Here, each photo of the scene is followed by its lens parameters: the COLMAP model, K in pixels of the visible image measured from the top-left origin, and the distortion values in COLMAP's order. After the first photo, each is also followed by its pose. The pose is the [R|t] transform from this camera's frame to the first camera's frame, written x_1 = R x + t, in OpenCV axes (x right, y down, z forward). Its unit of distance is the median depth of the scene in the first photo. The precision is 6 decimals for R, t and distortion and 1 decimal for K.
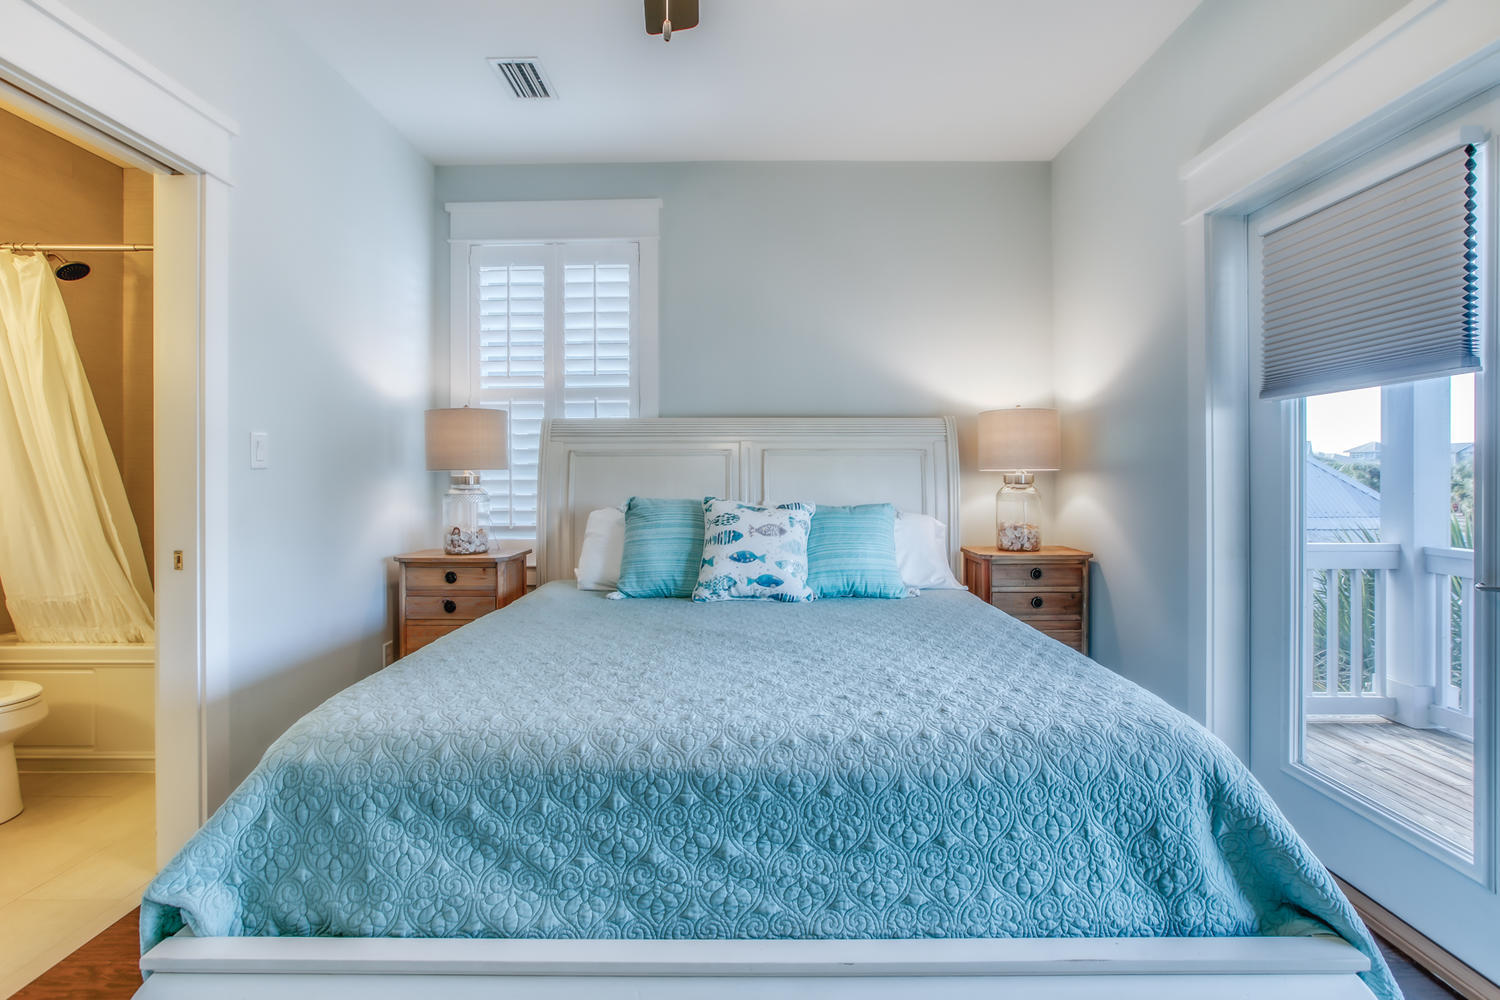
lens RADIAL K [[687.8, 0, 749.6], [0, 687.8, 477.6], [0, 0, 1]] dist [-0.026431, 0.011644]
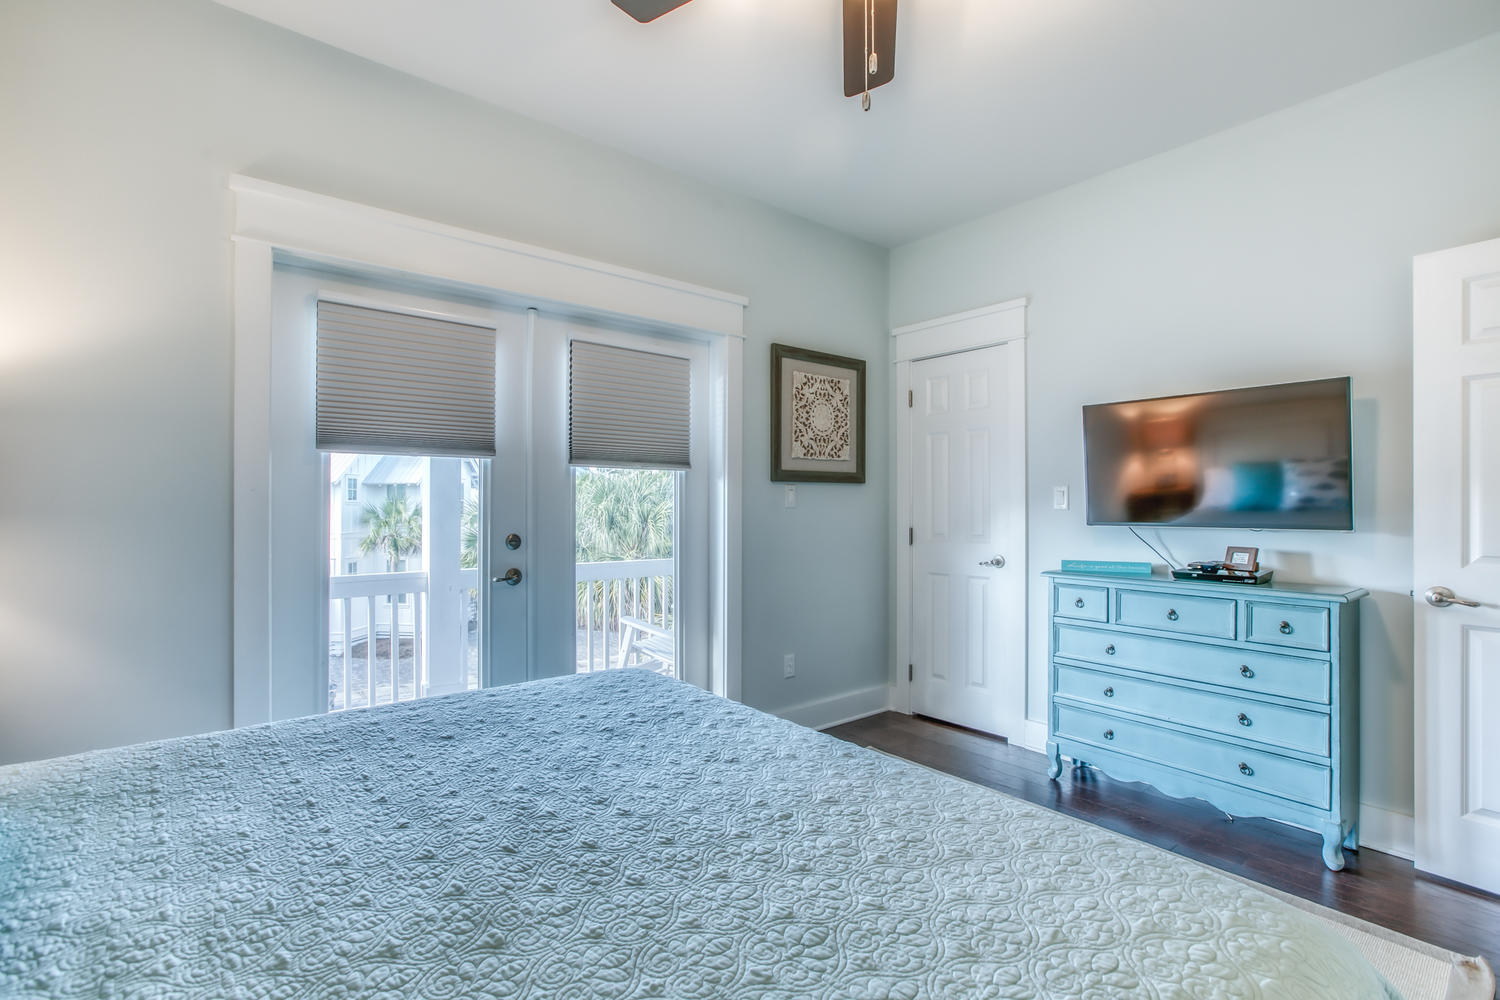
lens RADIAL K [[687.8, 0, 749.0], [0, 687.8, 497.9], [0, 0, 1]] dist [-0.026431, 0.011644]
pose [[-0.625414, 0.004523, 0.780280, -0.410950], [0.000537, 0.999985, -0.005367, -0.025033], [-0.780293, -0.002938, -0.625407, 0.891299]]
